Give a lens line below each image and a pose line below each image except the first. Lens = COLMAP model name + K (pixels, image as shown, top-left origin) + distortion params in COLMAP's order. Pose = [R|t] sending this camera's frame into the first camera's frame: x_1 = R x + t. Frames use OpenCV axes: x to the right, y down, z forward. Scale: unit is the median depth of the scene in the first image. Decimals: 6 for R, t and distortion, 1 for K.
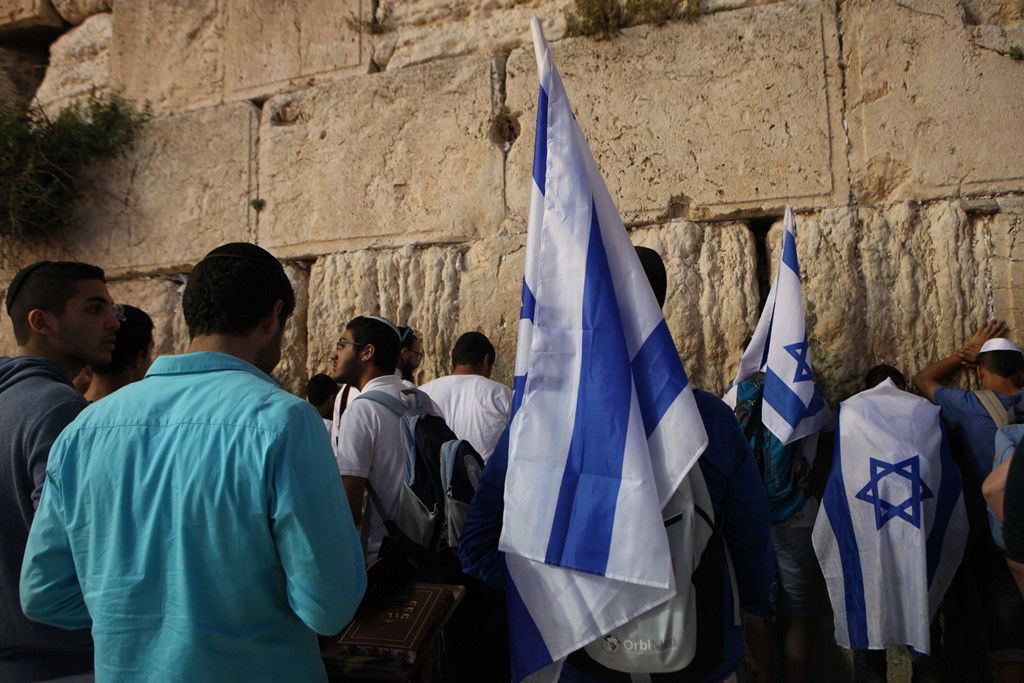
lens RADIAL K [[744.9, 0, 513.9], [0, 744.9, 333.3], [0, 0, 1]] dist [-0.105929, 0.089179]
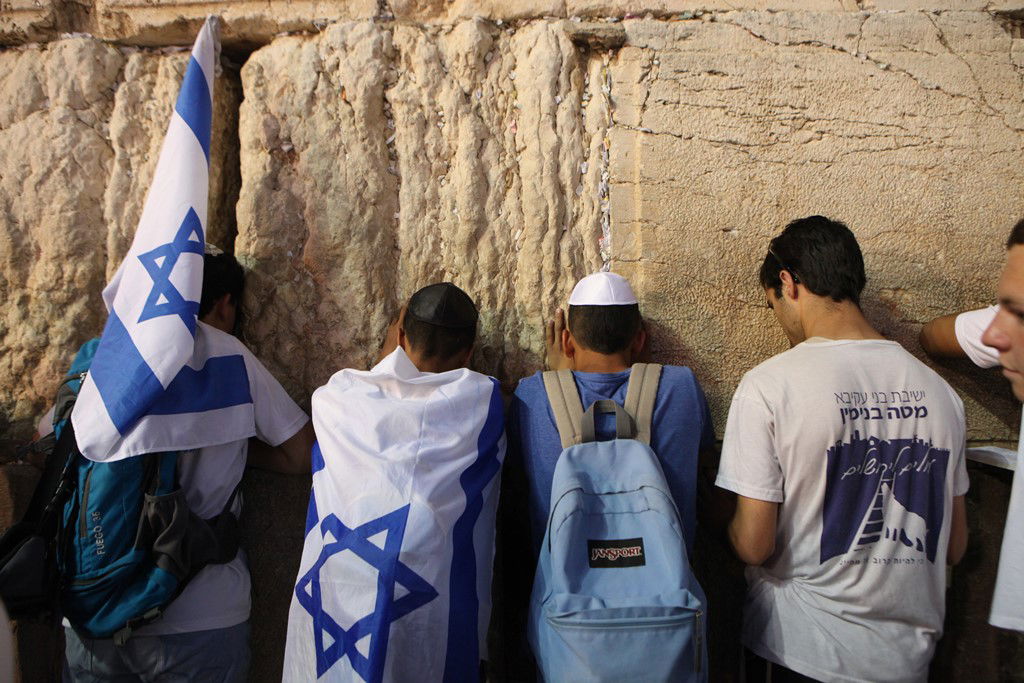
lens RADIAL K [[744.9, 0, 513.6], [0, 744.9, 347.7], [0, 0, 1]] dist [-0.105929, 0.089179]
pose [[0.955347, 0.014930, 0.295108, 0.411489], [-0.029480, 0.998556, 0.044916, 0.036667], [-0.294011, -0.051610, 0.954408, 0.464137]]
